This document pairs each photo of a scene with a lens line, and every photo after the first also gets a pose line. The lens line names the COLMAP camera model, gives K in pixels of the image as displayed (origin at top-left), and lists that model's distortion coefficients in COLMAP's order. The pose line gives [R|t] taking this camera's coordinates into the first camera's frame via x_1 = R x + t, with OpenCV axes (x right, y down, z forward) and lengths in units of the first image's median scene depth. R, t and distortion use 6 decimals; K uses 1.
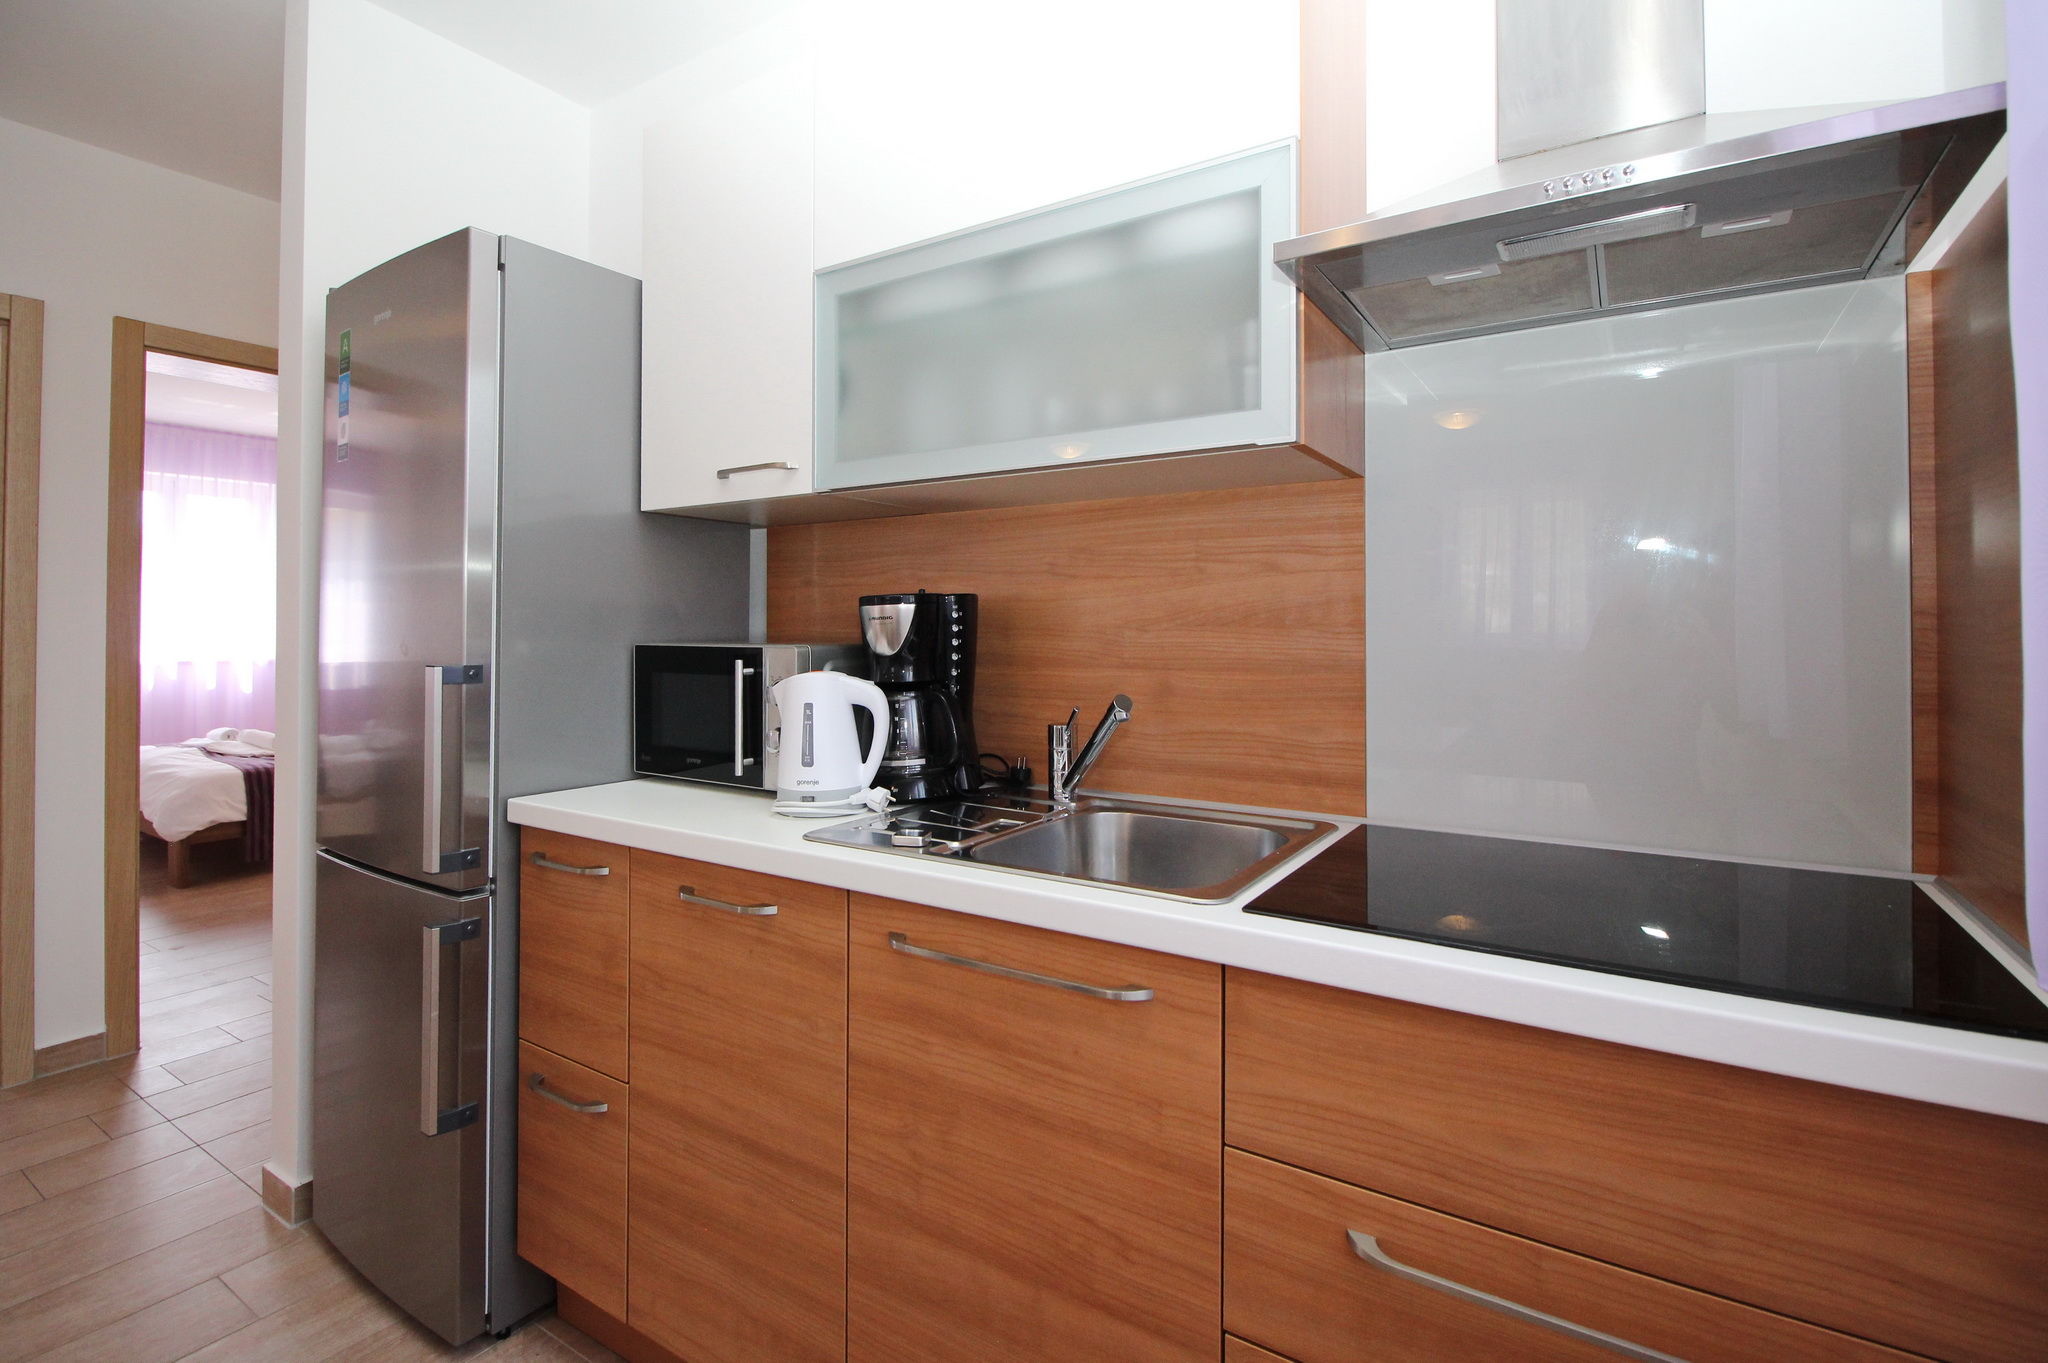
lens RADIAL K [[965.9, 0, 1018.1], [0, 965.9, 627.2], [0, 0, 1]] dist [0.002449, -0.010597]
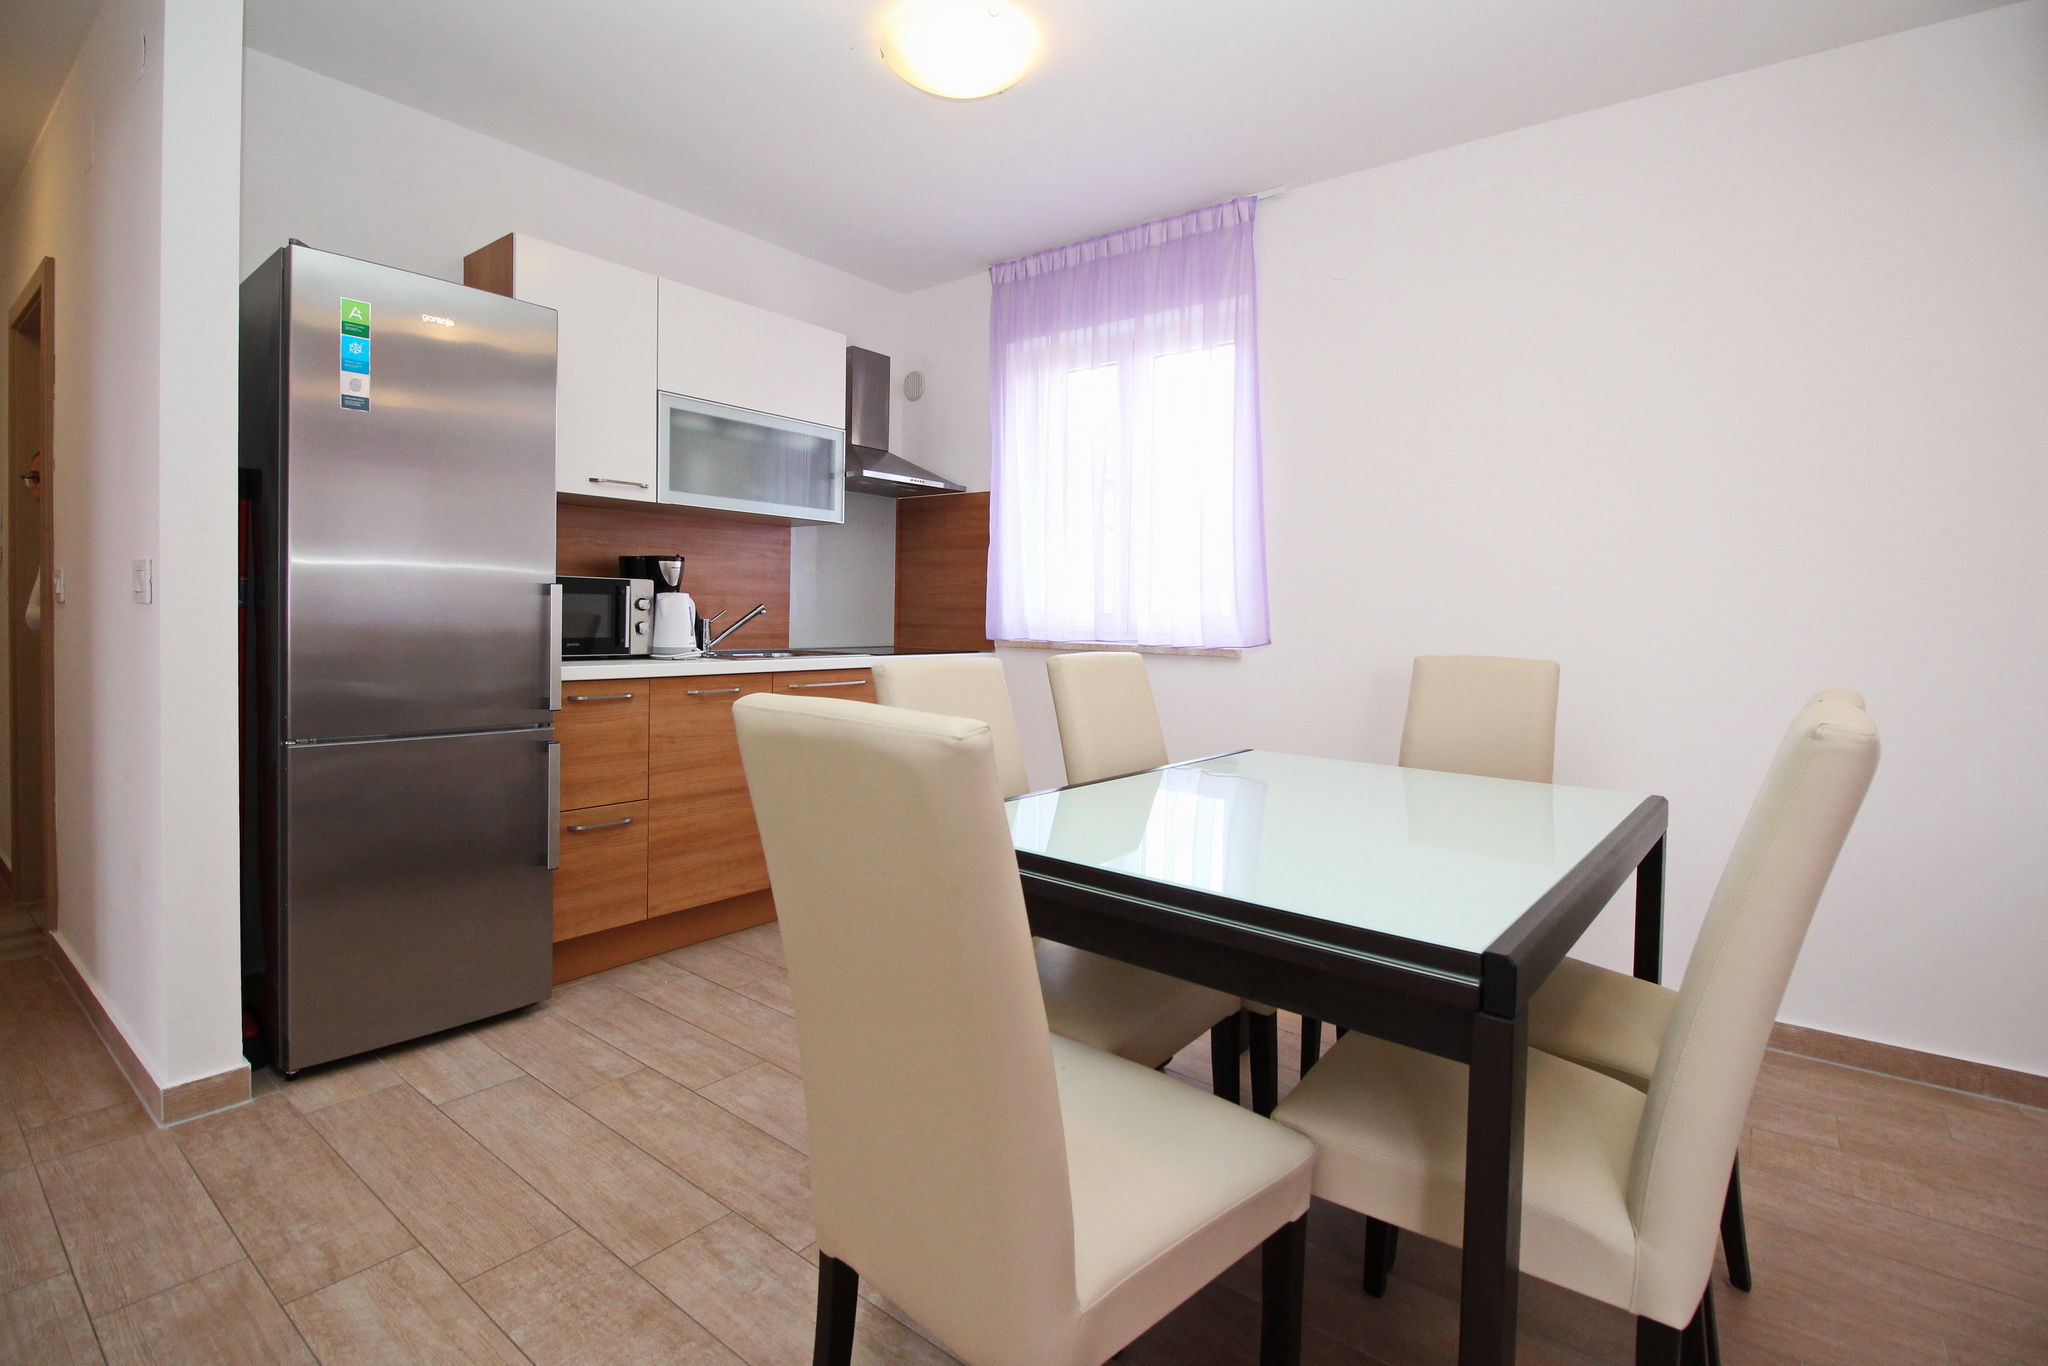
lens RADIAL K [[965.9, 0, 1018.1], [0, 965.9, 628.7], [0, 0, 1]] dist [0.002449, -0.010597]
pose [[0.107639, -0.015264, 0.994073, -2.130247], [-0.020377, 0.999638, 0.017556, 0.070311], [-0.993981, -0.022146, 0.107289, 0.039956]]
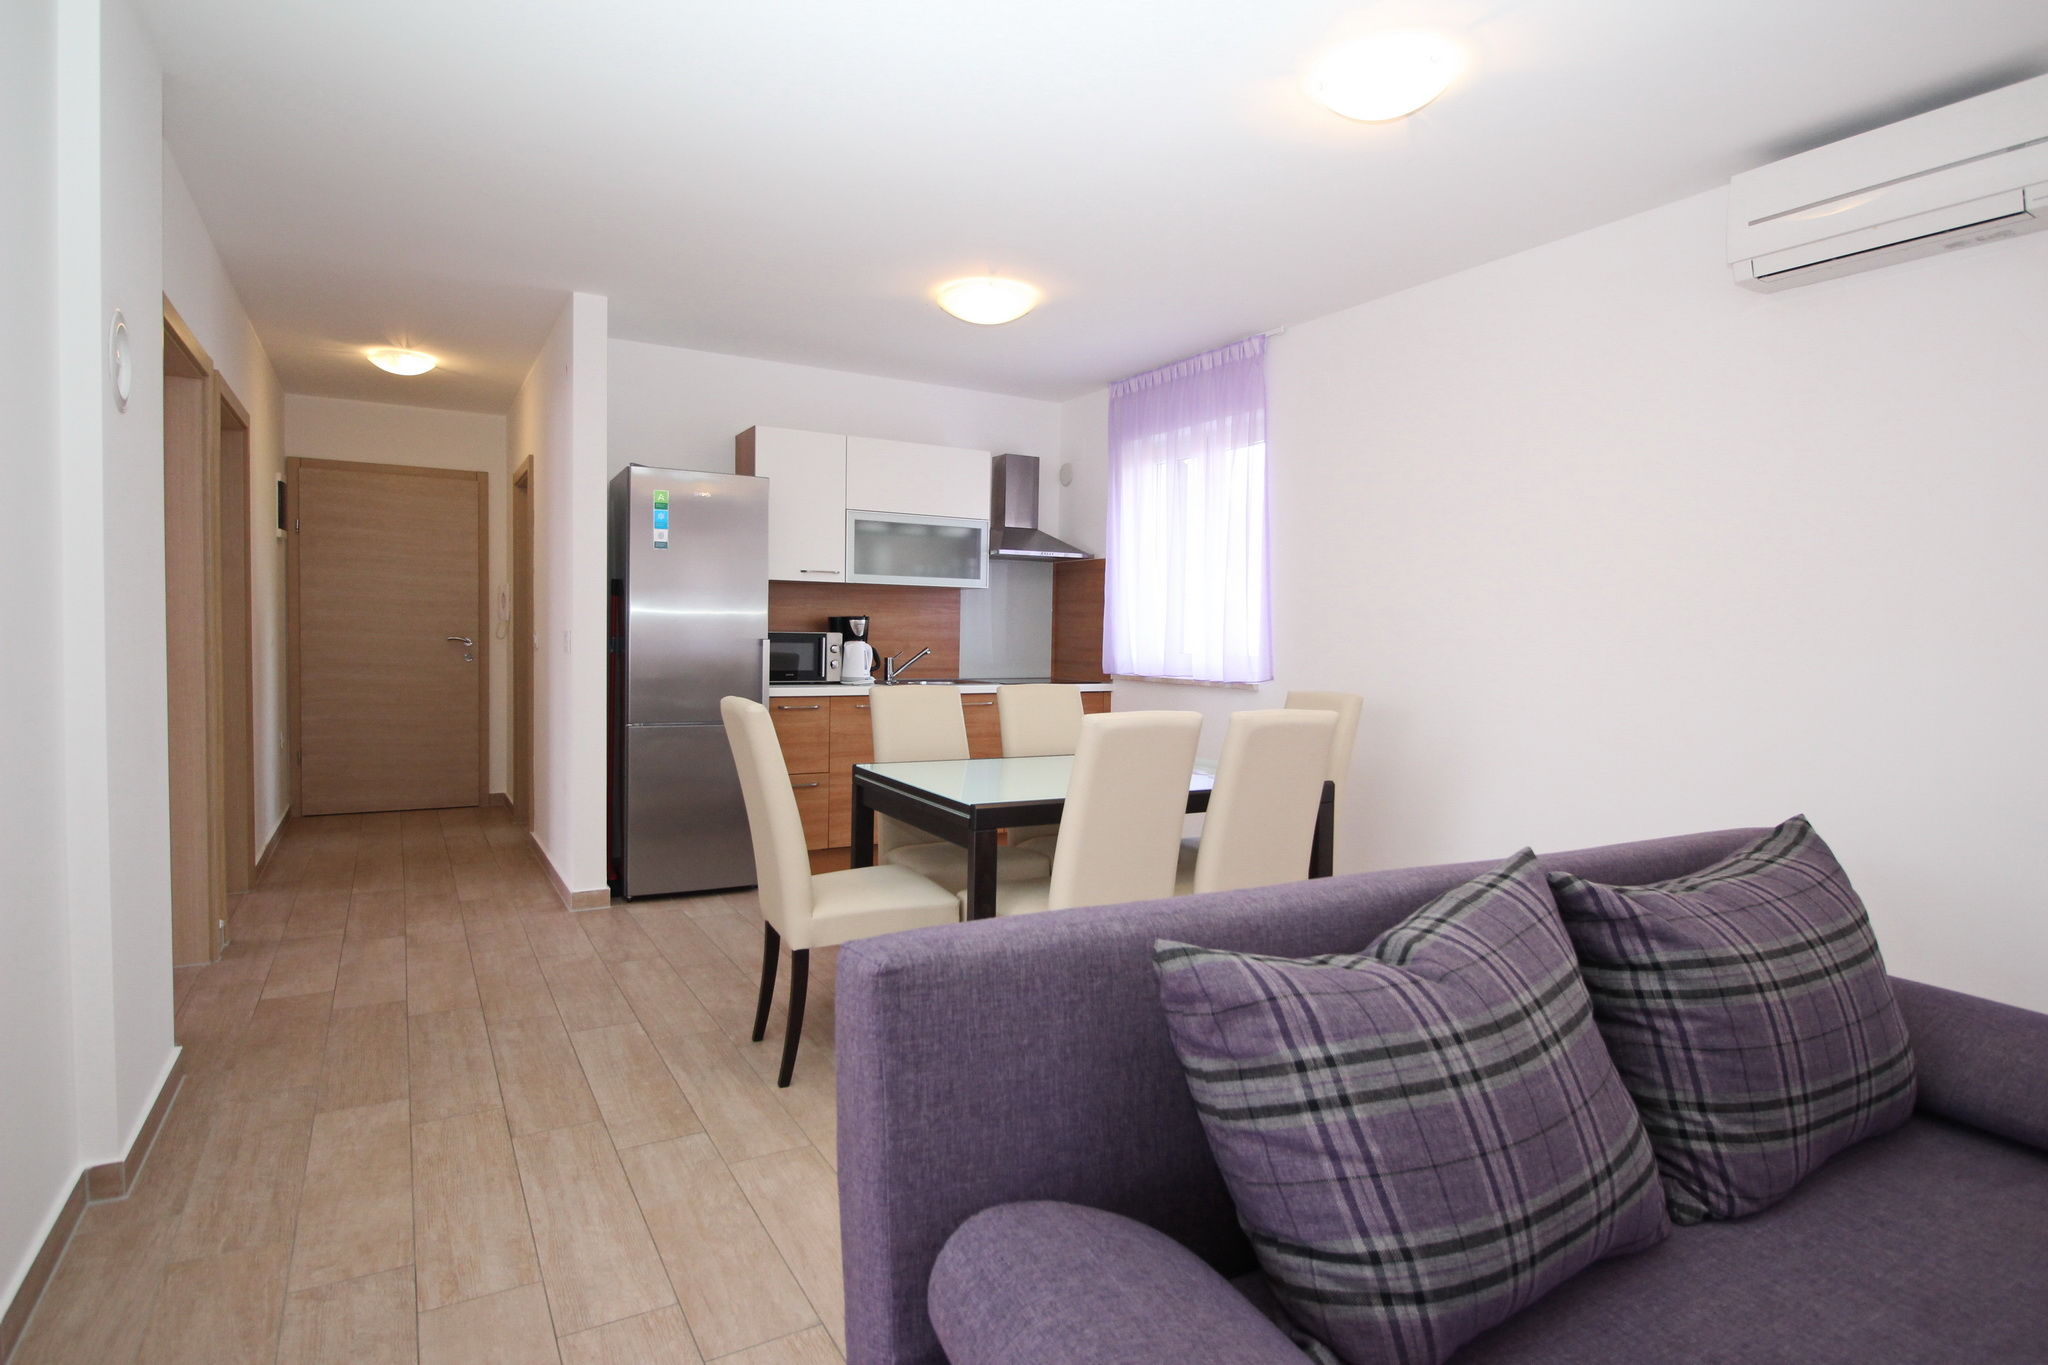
lens RADIAL K [[1089.9, 0, 1066.8], [0, 1089.9, 654.8], [0, 0, 1]] dist [0.001545, 0.000246]
pose [[0.433061, -0.012139, 0.901283, -3.035209], [-0.018976, 0.999565, 0.022581, -0.002732], [-0.901165, -0.026882, 0.432642, -1.132604]]
